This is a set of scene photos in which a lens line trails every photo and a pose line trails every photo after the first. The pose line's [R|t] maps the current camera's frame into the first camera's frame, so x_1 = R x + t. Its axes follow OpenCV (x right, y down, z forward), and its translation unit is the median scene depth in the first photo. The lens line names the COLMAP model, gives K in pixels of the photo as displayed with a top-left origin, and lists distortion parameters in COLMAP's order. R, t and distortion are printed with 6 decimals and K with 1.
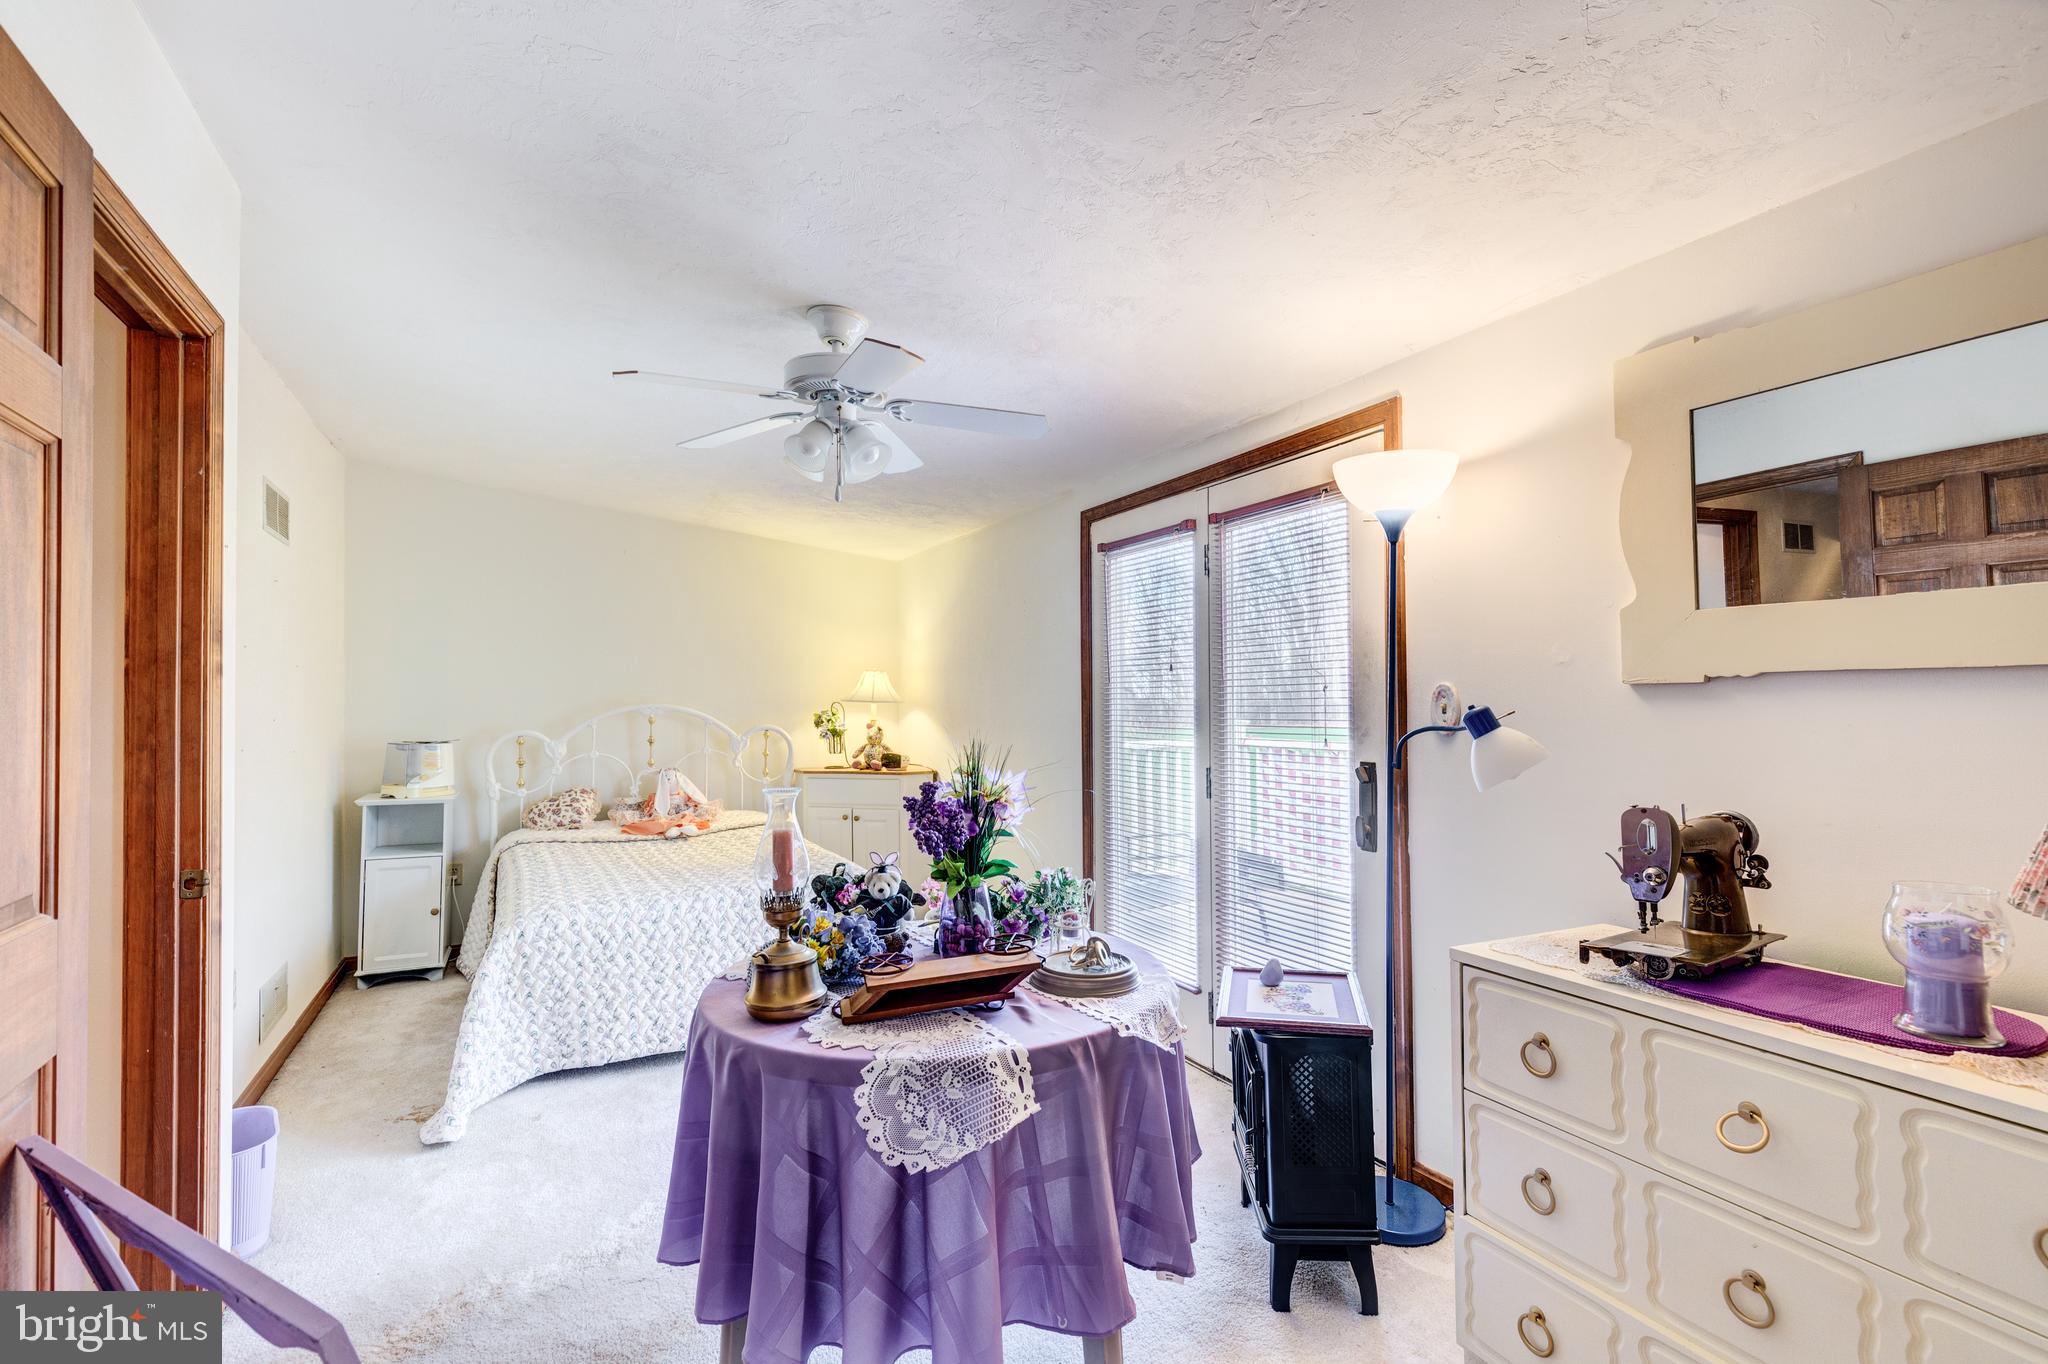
lens RADIAL K [[919.1, 0, 1024.0], [0, 919.1, 682.0], [0, 0, 1]] dist [0.001293, 0.000751]
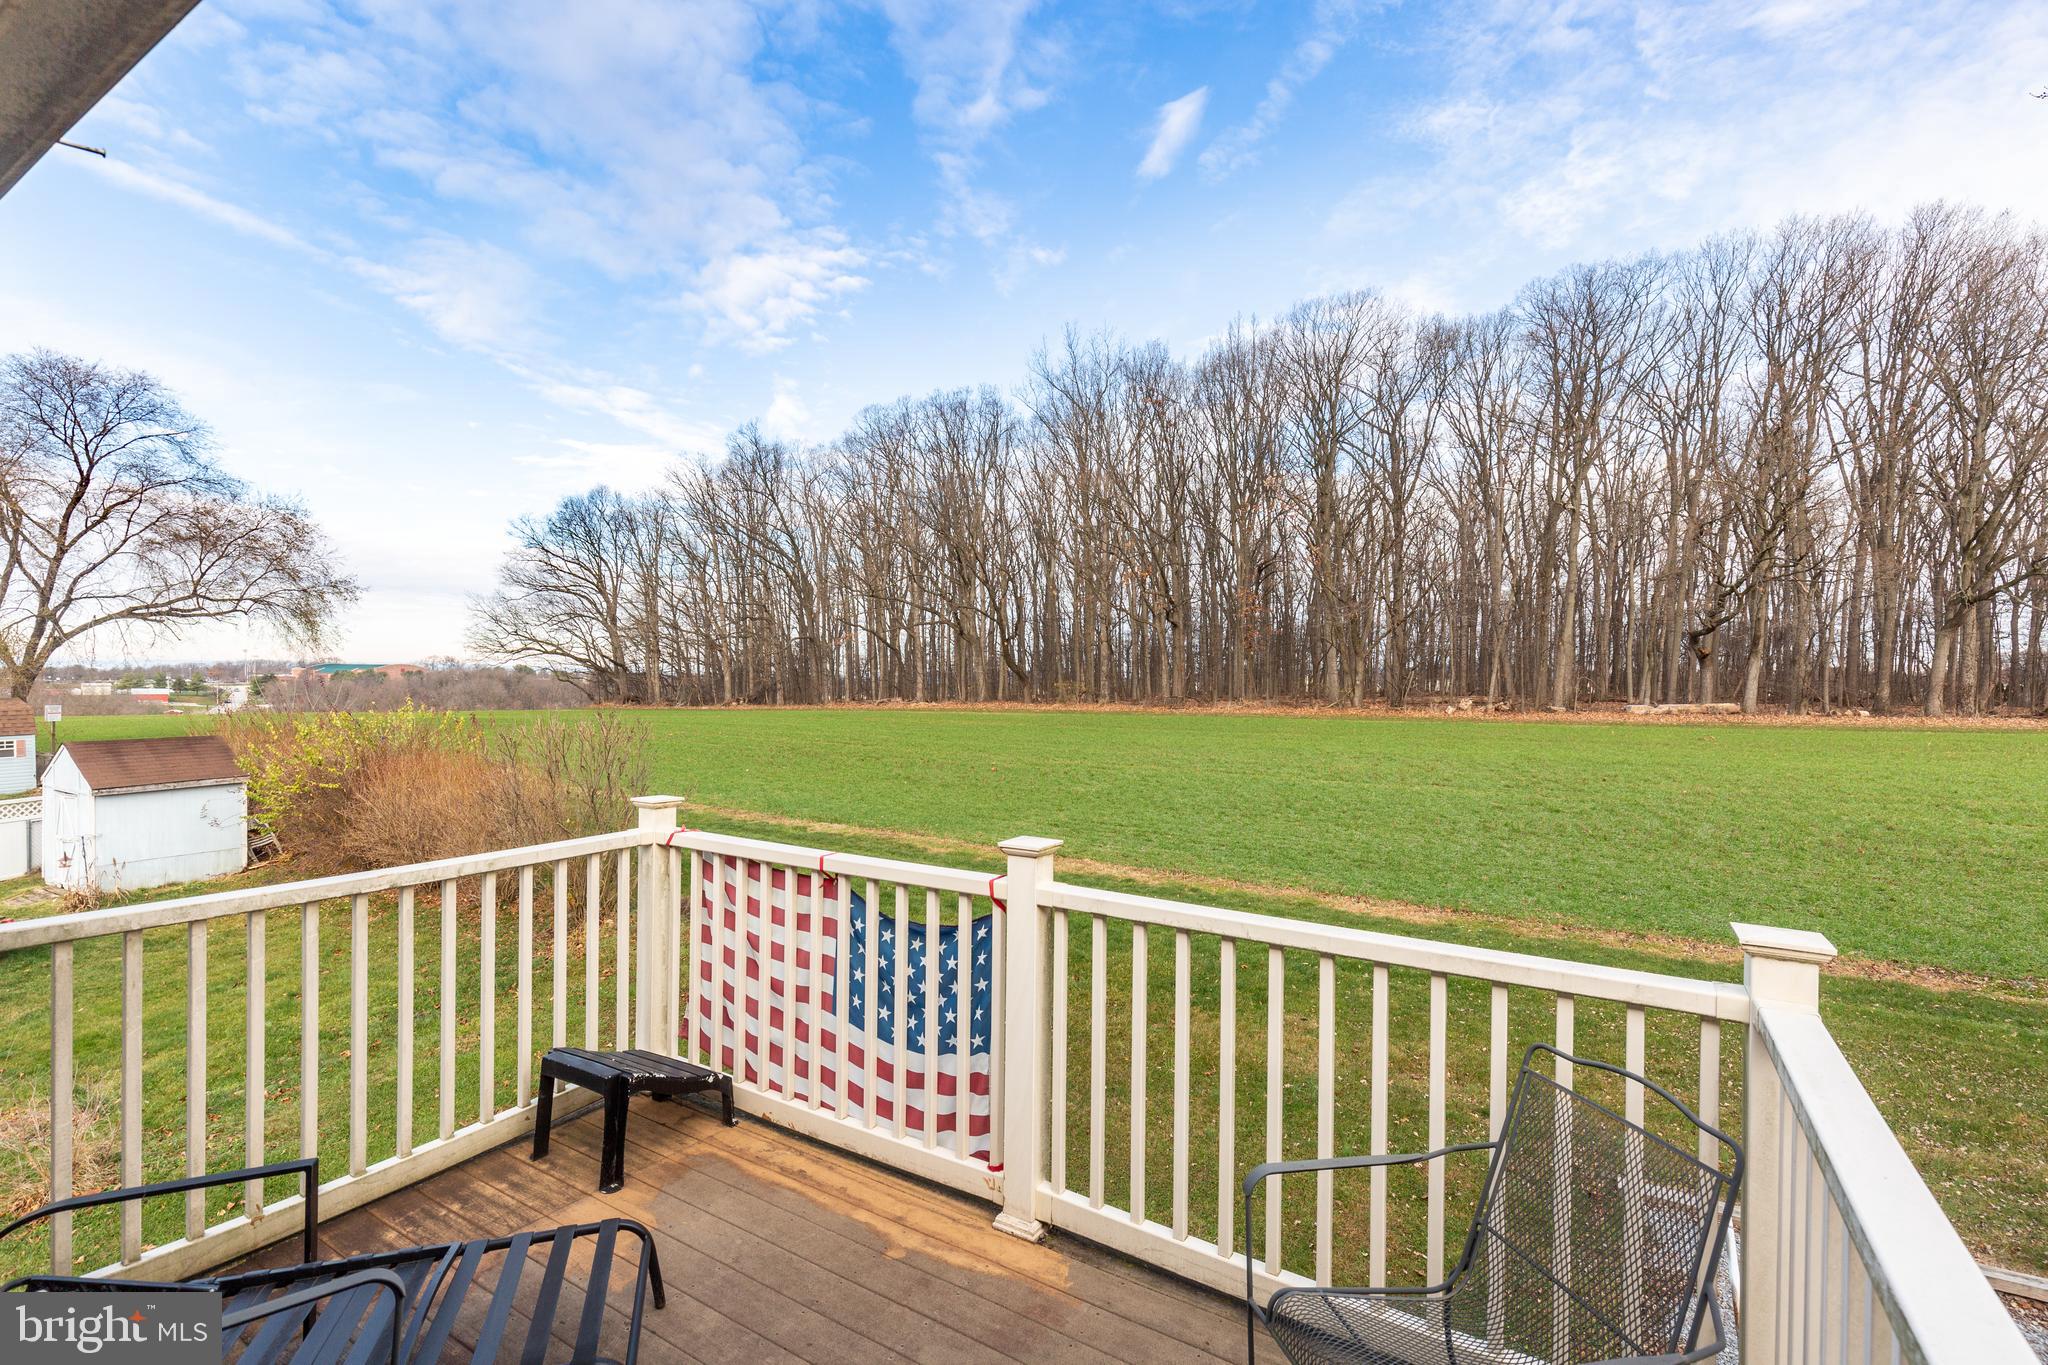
lens RADIAL K [[919.1, 0, 1024.0], [0, 919.1, 682.5], [0, 0, 1]] dist [0.001293, 0.000751]
pose [[0.865844, 0.022004, 0.499830, 0.291689], [-0.035196, 0.999236, 0.016981, -0.086052], [-0.499075, -0.032295, 0.865957, 0.852069]]
